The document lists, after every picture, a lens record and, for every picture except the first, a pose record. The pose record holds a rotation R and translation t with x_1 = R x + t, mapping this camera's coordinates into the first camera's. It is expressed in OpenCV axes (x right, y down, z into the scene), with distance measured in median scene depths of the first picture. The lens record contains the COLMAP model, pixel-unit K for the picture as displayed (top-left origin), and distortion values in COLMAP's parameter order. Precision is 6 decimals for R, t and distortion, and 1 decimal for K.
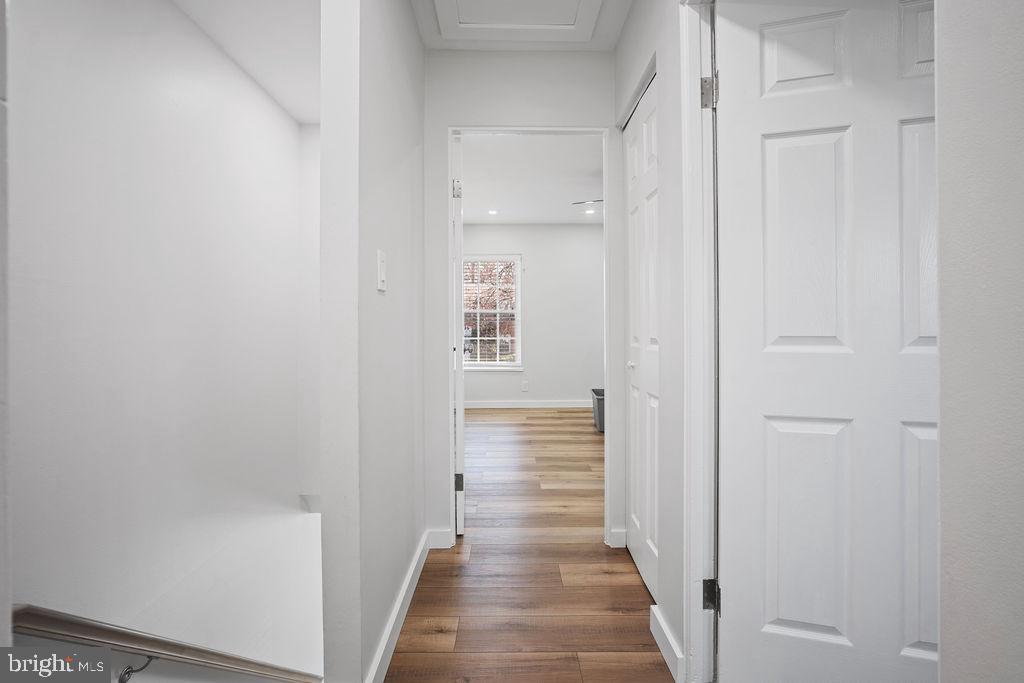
lens RADIAL K [[579.0, 0, 512.7], [0, 579.0, 322.5], [0, 0, 1]] dist [0.001526, 0.045582]
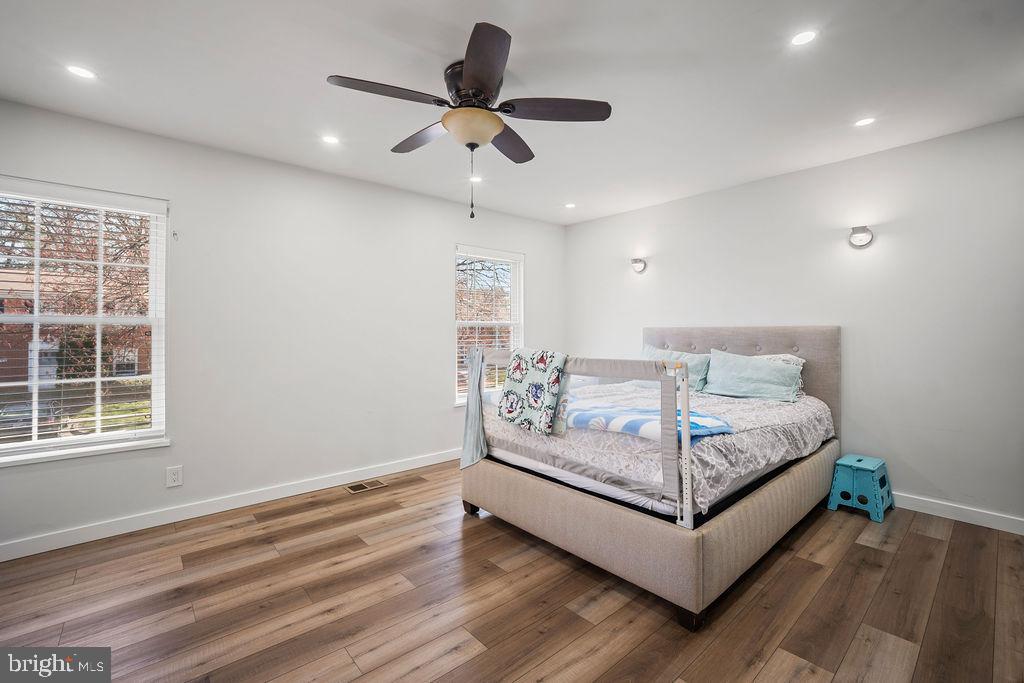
lens RADIAL K [[429.6, 0, 513.7], [0, 429.6, 338.4], [0, 0, 1]] dist [-0.039186, 0.013710]
pose [[0.757190, 0.001049, 0.653194, 0.005098], [-0.010269, 0.999894, 0.010299, -0.011533], [-0.653114, -0.014506, 0.757121, 0.548625]]
